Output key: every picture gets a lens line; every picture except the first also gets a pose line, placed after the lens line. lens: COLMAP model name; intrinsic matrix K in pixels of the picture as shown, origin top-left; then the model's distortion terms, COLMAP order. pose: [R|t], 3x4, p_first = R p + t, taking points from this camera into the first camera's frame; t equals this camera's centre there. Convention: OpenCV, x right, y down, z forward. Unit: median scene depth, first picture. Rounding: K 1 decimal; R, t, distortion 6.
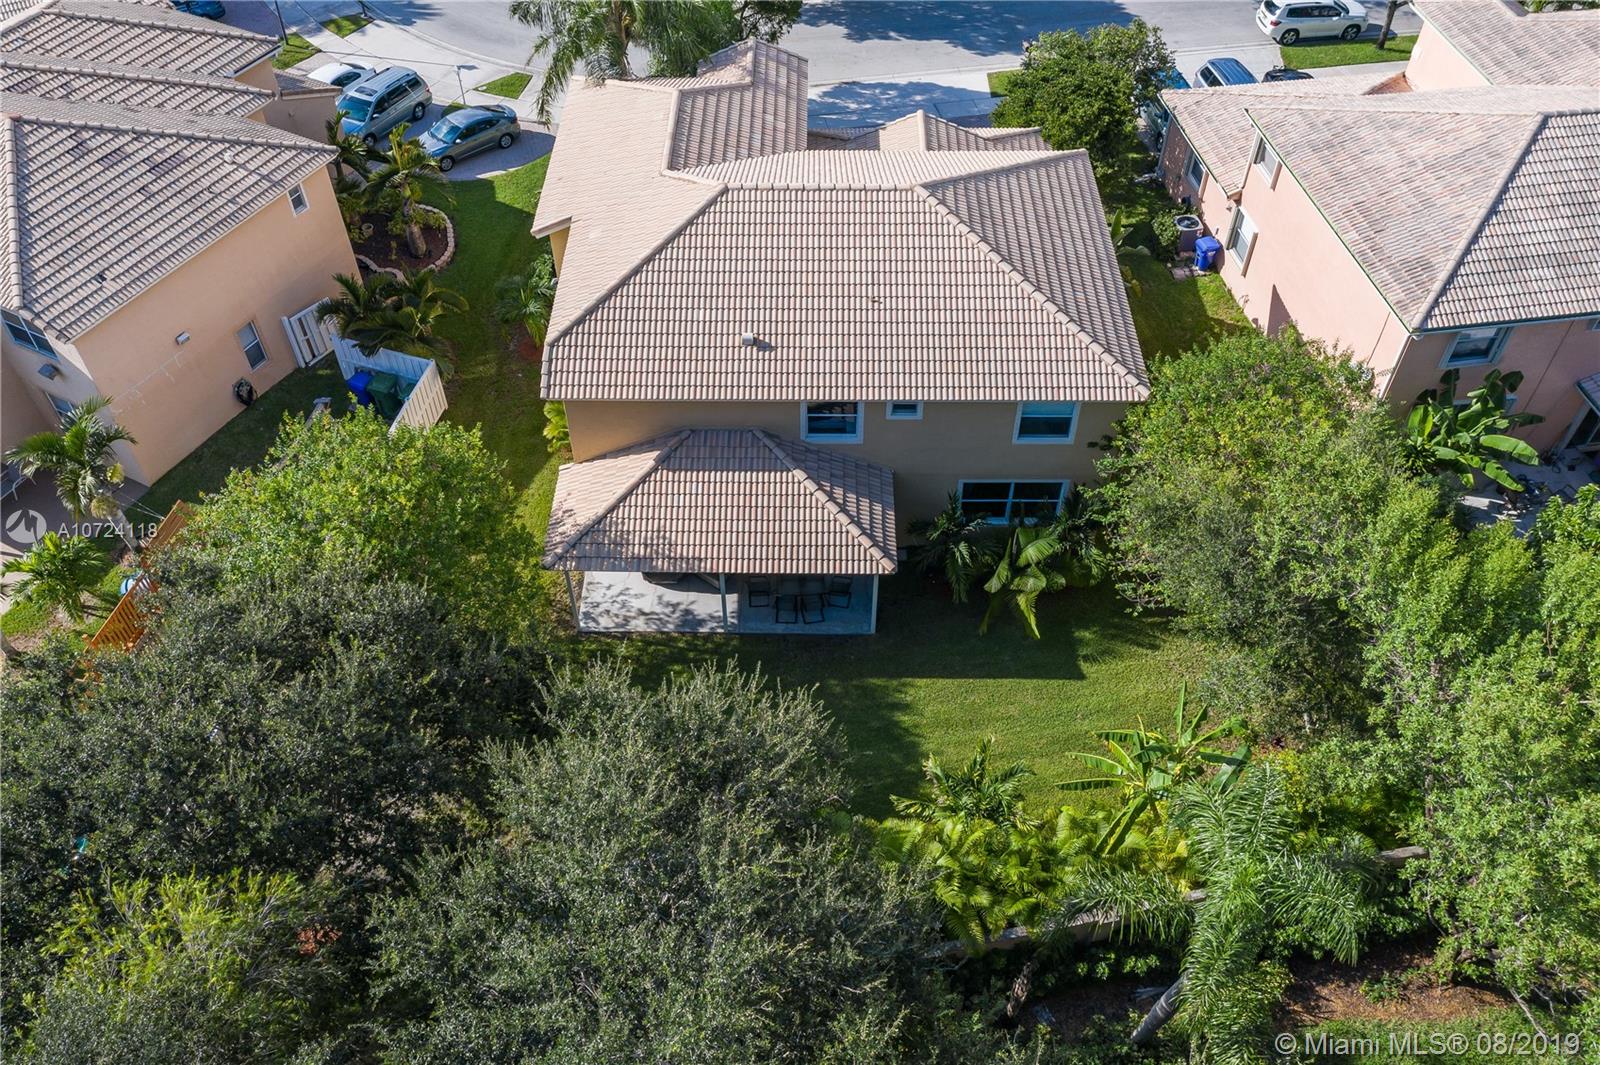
lens RADIAL K [[1272.2, 0, 806.2], [0, 1272.2, 529.7], [0, 0, 1]] dist [0.011848, -0.002242]
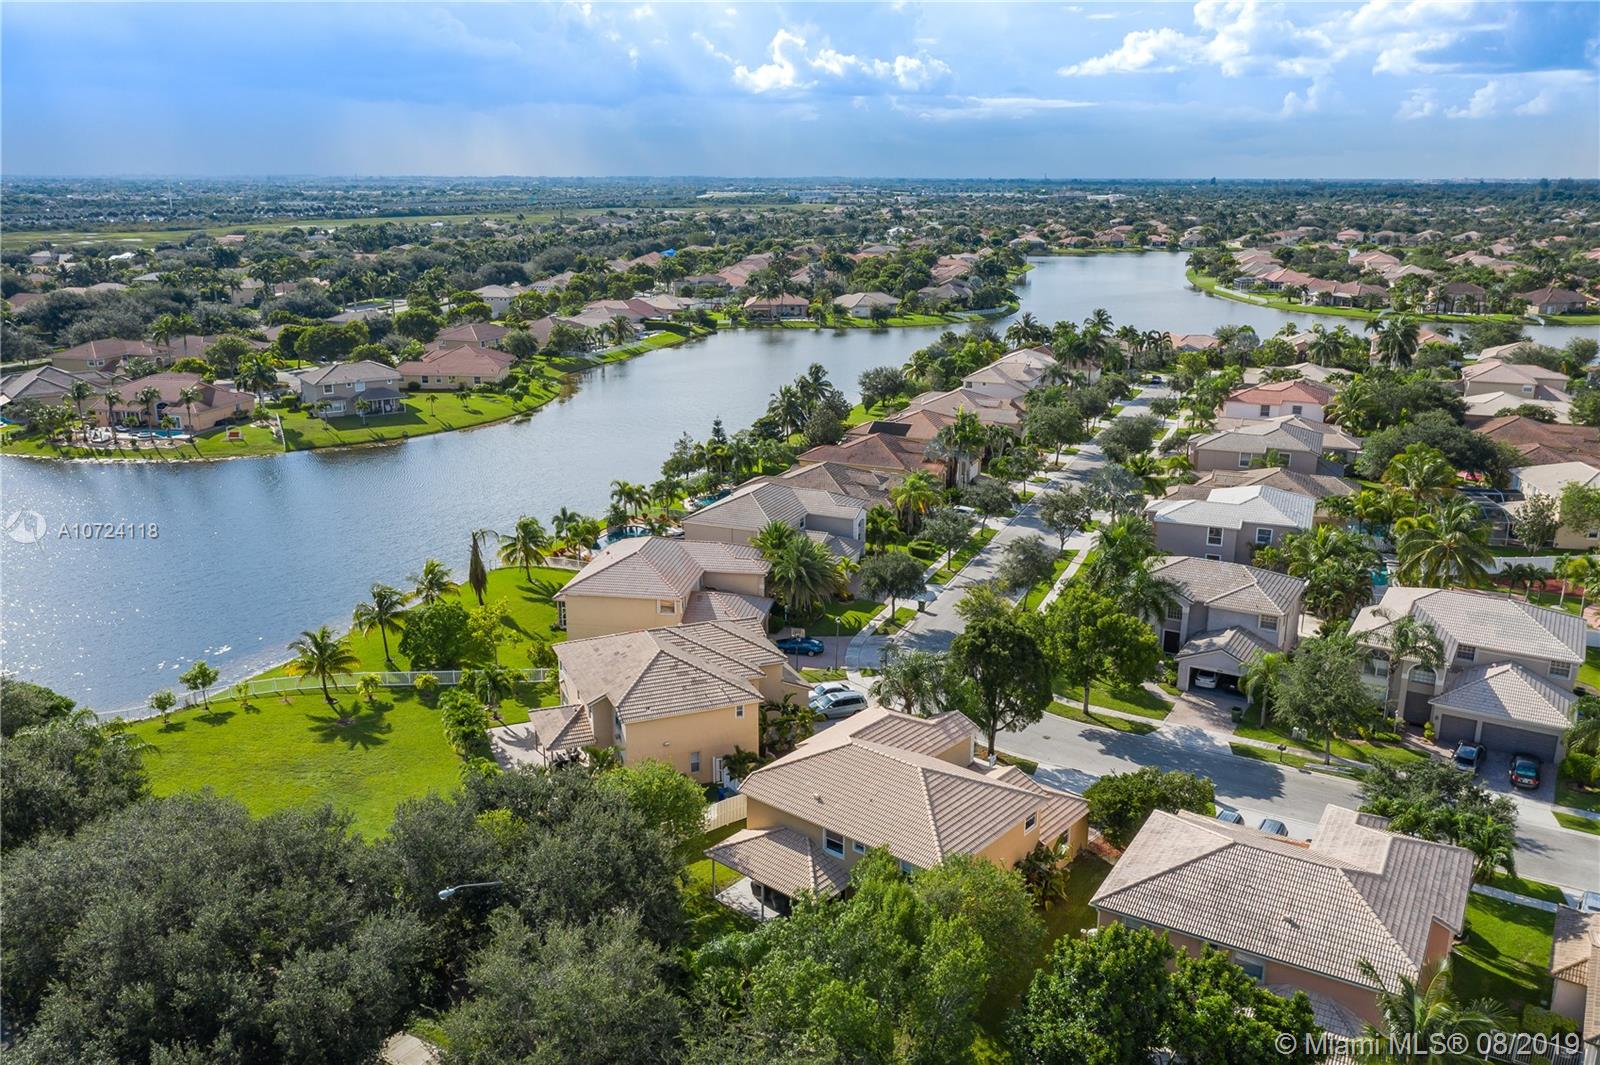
lens RADIAL K [[1272.2, 0, 799.5], [0, 1272.2, 532.1], [0, 0, 1]] dist [0.011848, -0.002242]
pose [[0.769704, 0.180073, -0.612478, 1.188108], [-0.475417, 0.801981, -0.361670, 0.300113], [0.426069, 0.569561, 0.702898, -0.871857]]
